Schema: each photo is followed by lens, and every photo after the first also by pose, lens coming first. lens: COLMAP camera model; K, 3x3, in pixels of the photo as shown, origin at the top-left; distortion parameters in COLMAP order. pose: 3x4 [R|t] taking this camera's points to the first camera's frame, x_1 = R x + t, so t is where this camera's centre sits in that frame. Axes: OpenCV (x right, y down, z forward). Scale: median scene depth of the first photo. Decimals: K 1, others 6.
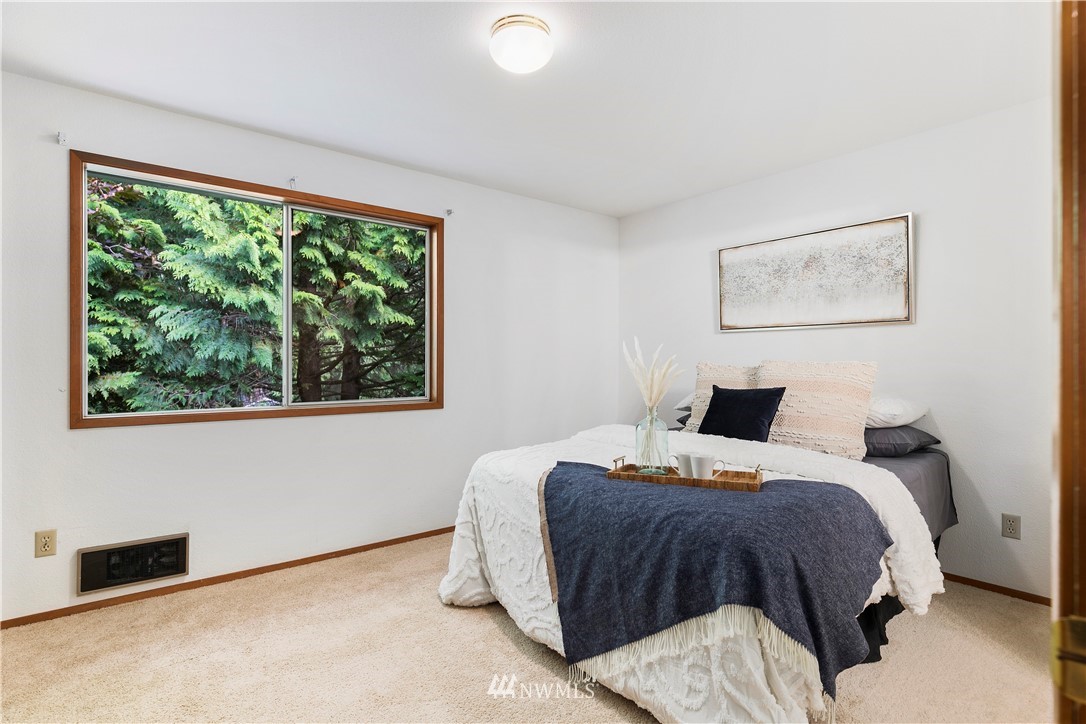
lens RADIAL K [[550.1, 0, 543.7], [0, 550.1, 358.7], [0, 0, 1]] dist [0.002779, 0.000163]
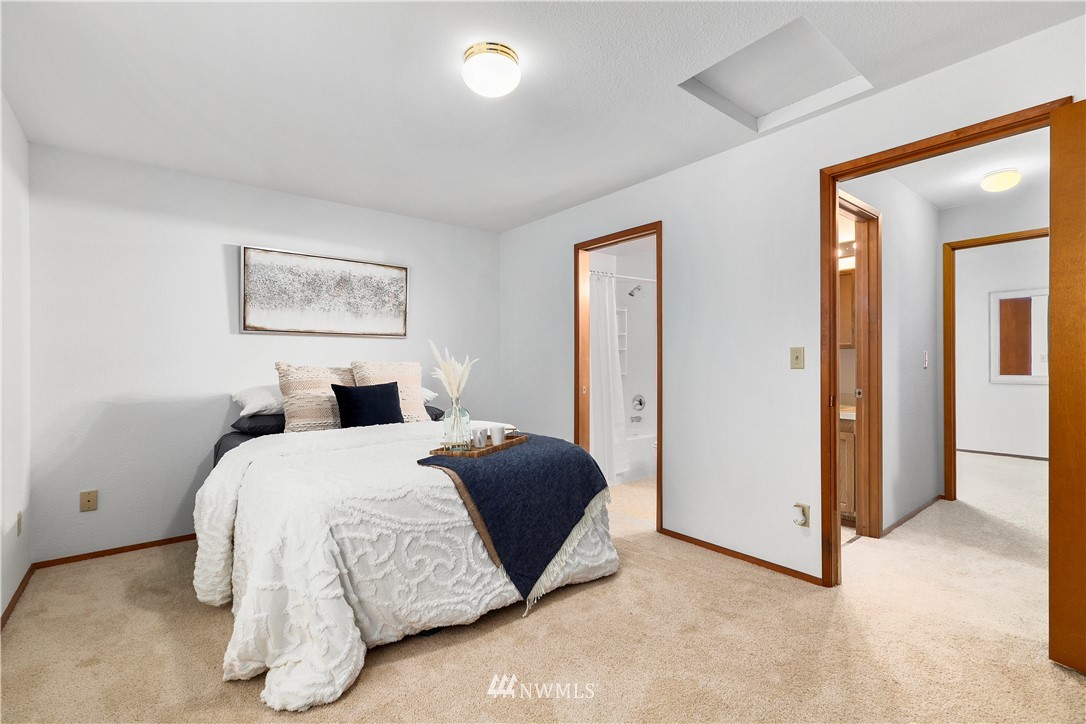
lens RADIAL K [[493.9, 0, 543.5], [0, 493.9, 363.0], [0, 0, 1]] dist [0.013505, 0.000022]
pose [[-0.020715, 0.002537, 0.999782, -0.706196], [0.000332, 0.999997, -0.002530, 0.008570], [-0.999785, 0.000280, -0.020716, 0.634813]]
